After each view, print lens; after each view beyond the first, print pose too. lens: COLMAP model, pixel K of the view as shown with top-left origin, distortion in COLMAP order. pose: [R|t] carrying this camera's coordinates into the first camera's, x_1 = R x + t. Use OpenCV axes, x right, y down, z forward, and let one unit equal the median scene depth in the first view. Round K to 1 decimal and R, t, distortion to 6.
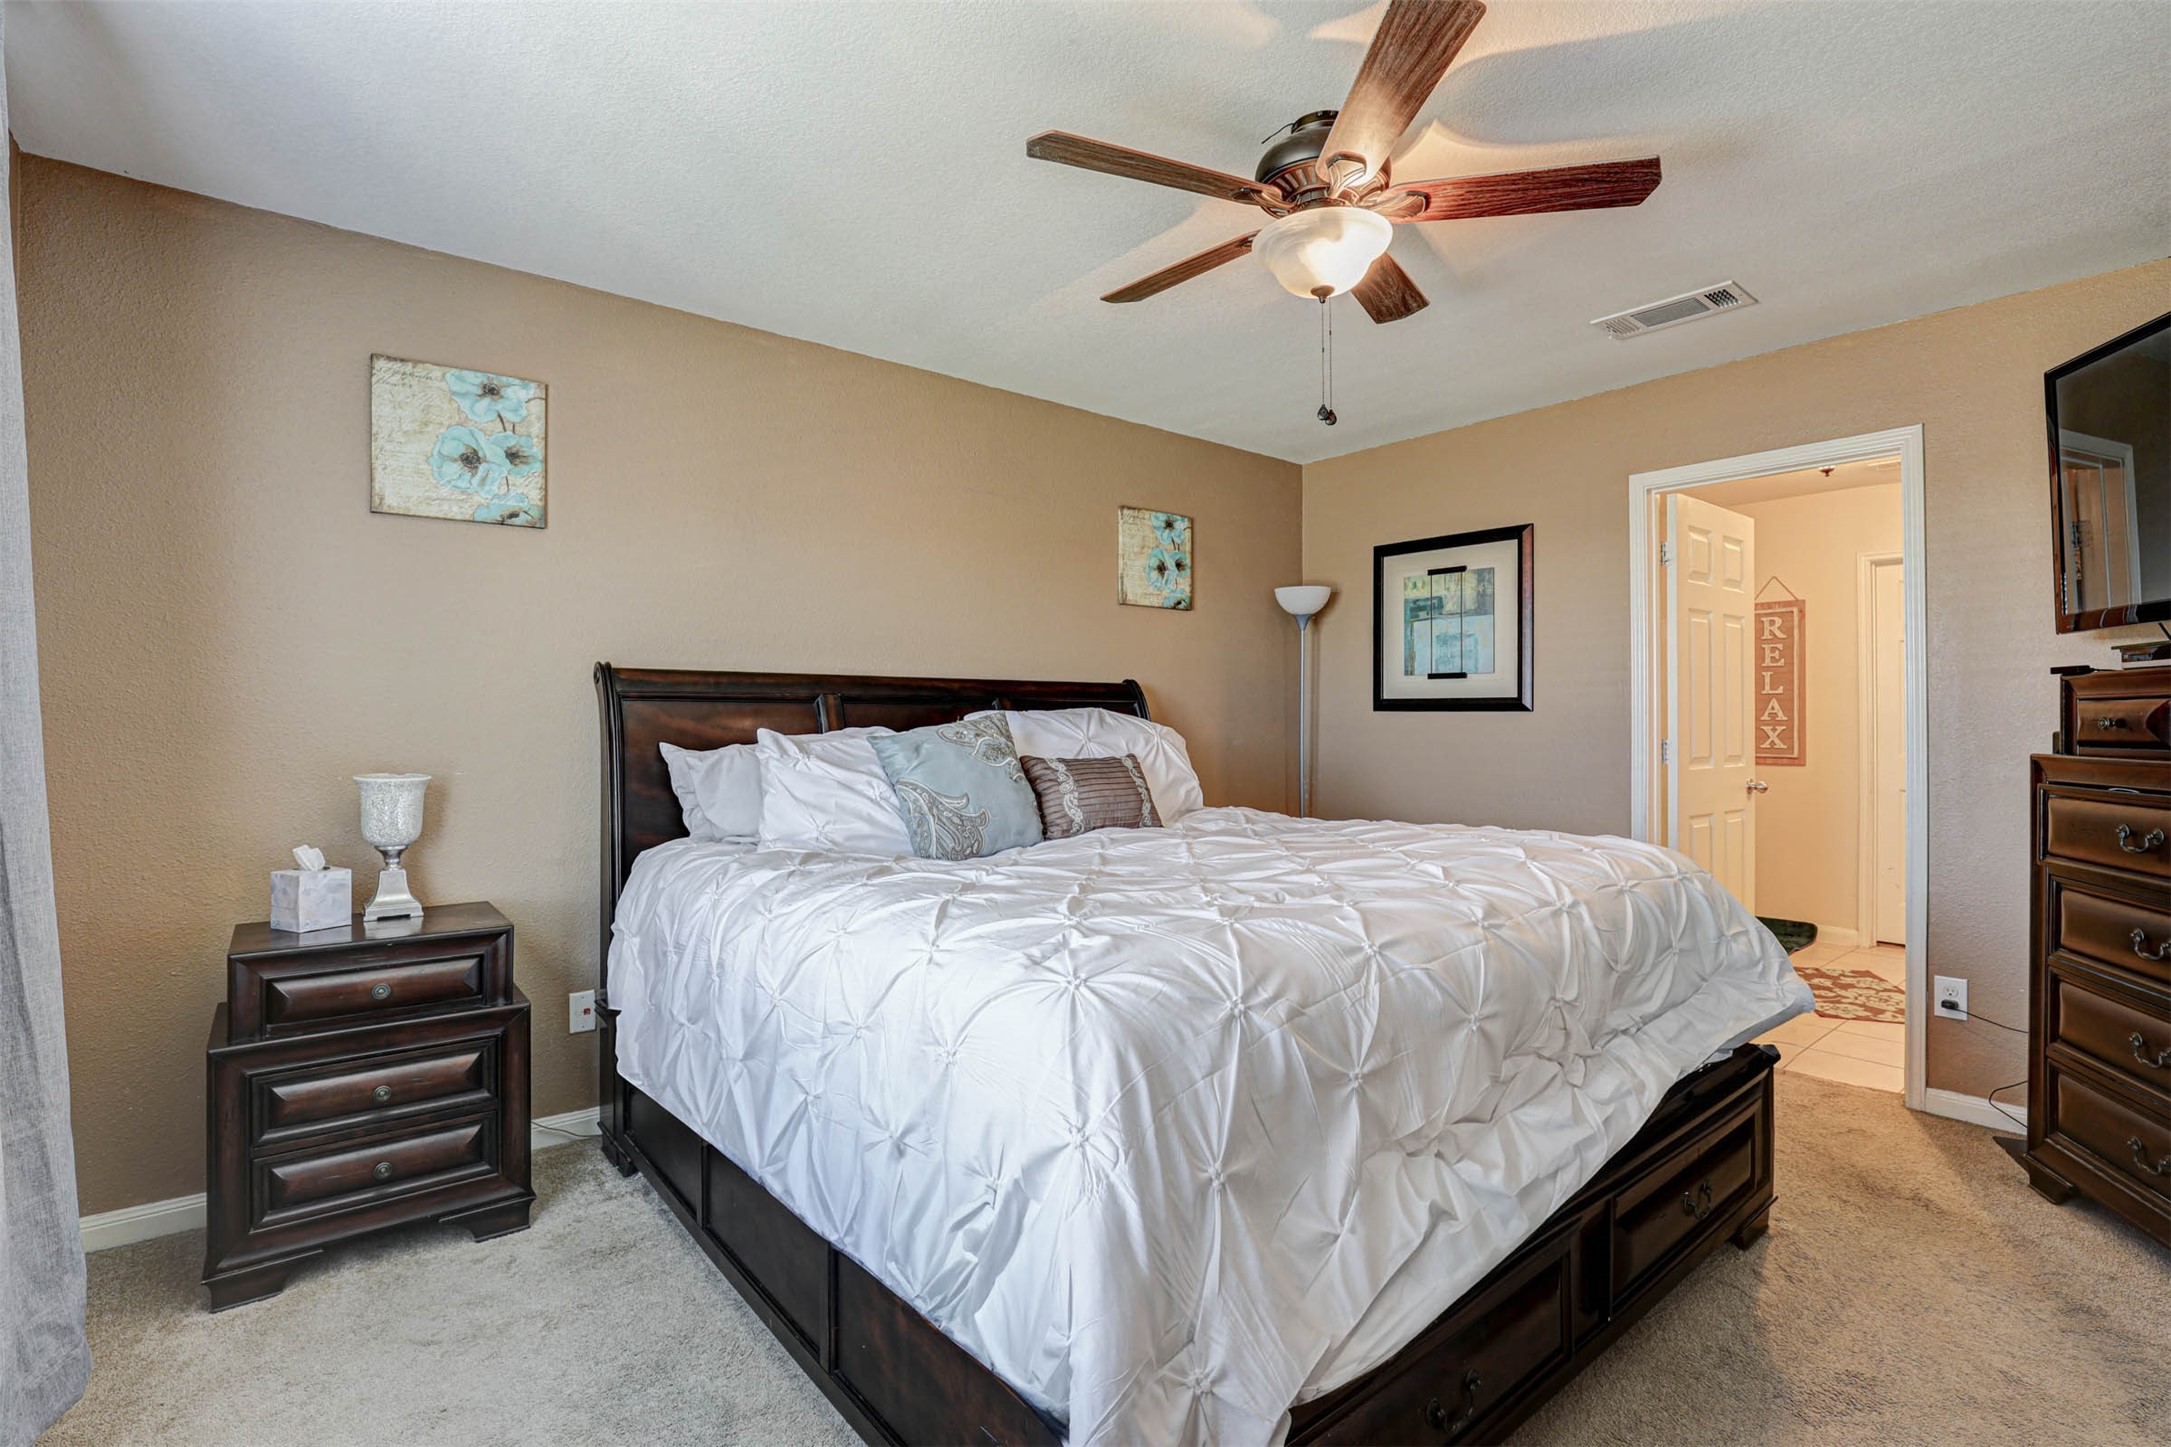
lens RADIAL K [[1004.7, 0, 1089.8], [0, 1004.7, 710.6], [0, 0, 1]] dist [-0.028987, 0.000223]
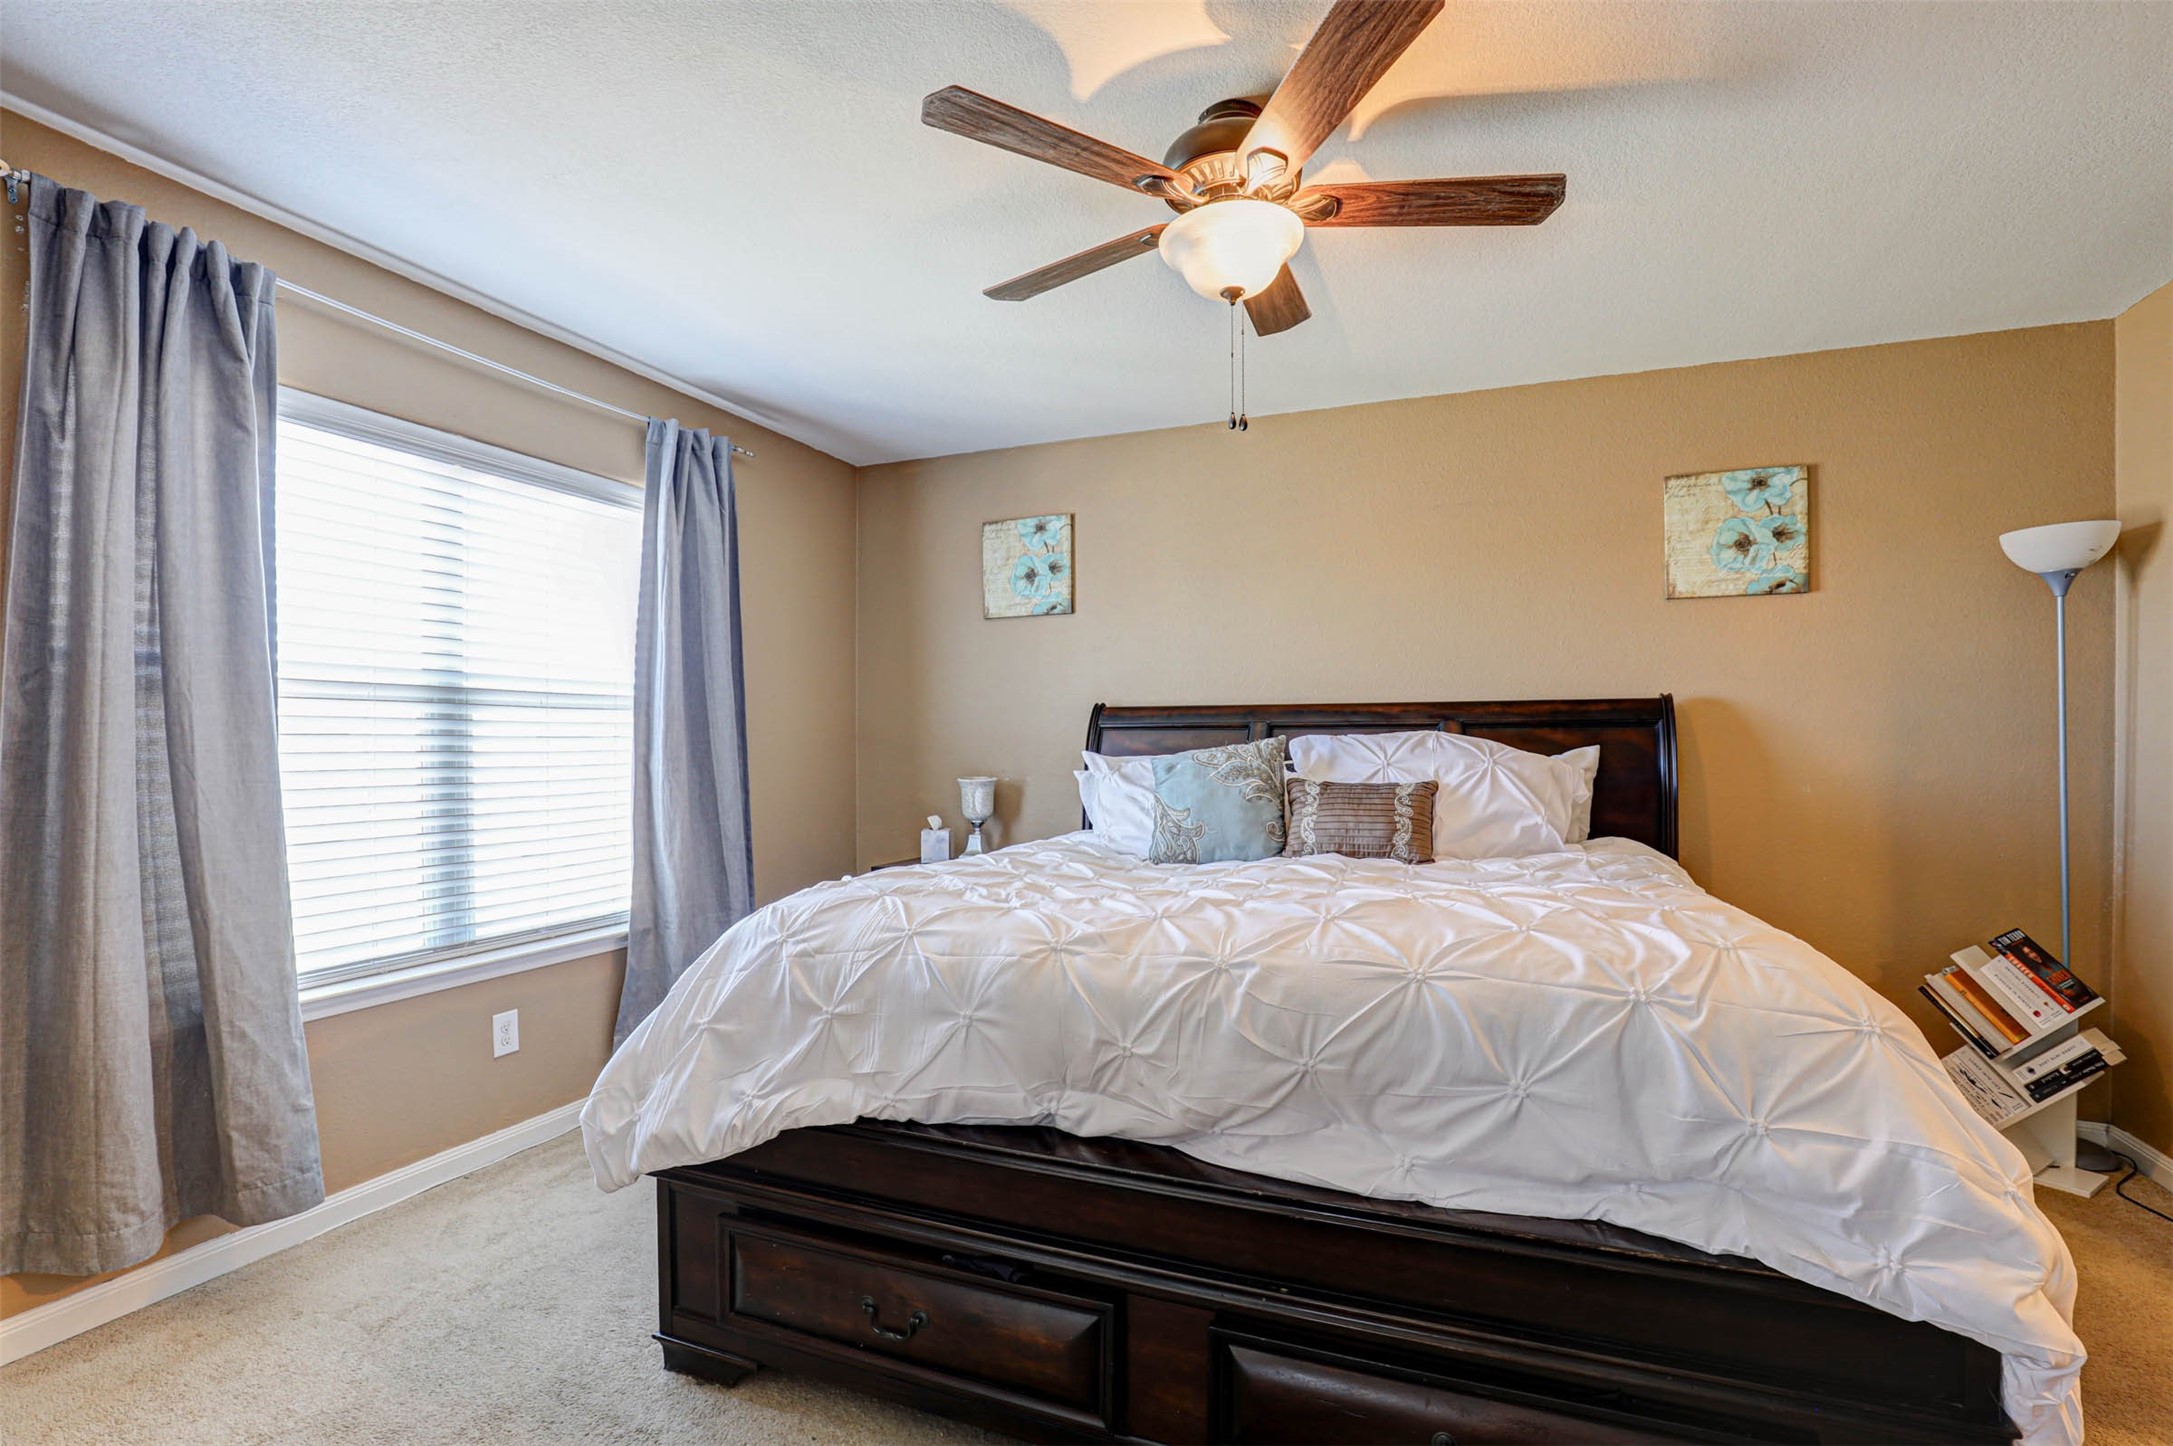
lens RADIAL K [[1005.6, 0, 1096.9], [0, 1005.6, 739.9], [0, 0, 1]] dist [-0.028987, 0.000223]
pose [[0.483267, -0.003808, -0.875465, 0.780778], [0.011113, 0.999937, 0.001786, 0.001032], [0.875403, -0.010592, 0.483279, 0.323230]]
